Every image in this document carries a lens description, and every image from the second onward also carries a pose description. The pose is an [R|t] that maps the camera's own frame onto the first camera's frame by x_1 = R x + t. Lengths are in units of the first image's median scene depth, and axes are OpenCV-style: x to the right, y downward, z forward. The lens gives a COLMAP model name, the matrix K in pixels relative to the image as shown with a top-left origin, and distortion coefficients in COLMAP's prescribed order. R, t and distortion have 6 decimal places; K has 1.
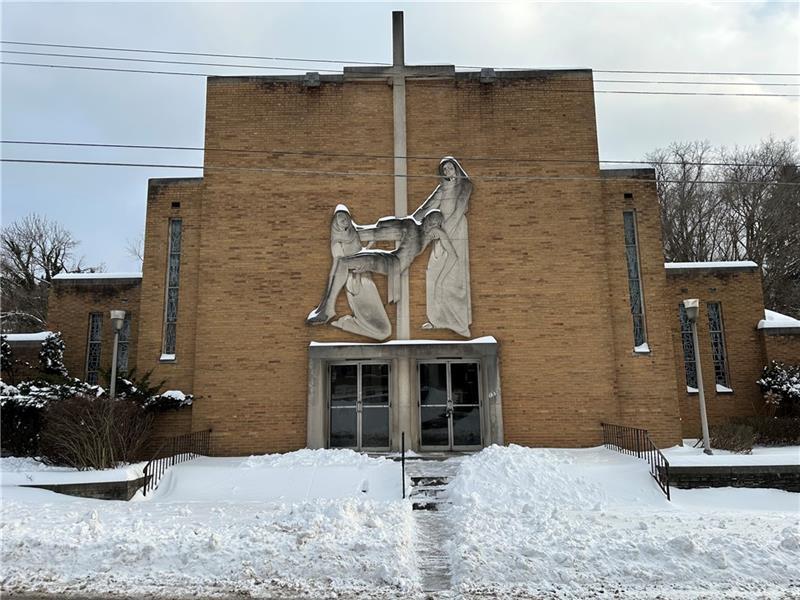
lens RADIAL K [[565.5, 0, 400.6], [0, 565.5, 300.7], [0, 0, 1]] dist [0.057123, -0.056422]
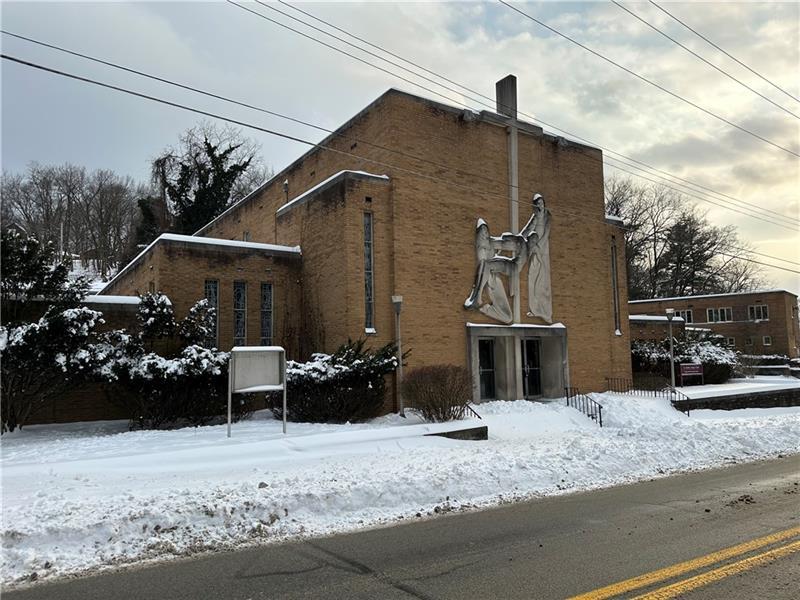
lens RADIAL K [[565.5, 0, 398.4], [0, 565.5, 301.2], [0, 0, 1]] dist [0.057123, -0.056422]
pose [[0.830078, 0.053058, 0.555118, -1.004361], [-0.097894, 0.993869, 0.051390, -0.028926], [-0.548988, -0.097000, 0.830183, -0.005887]]
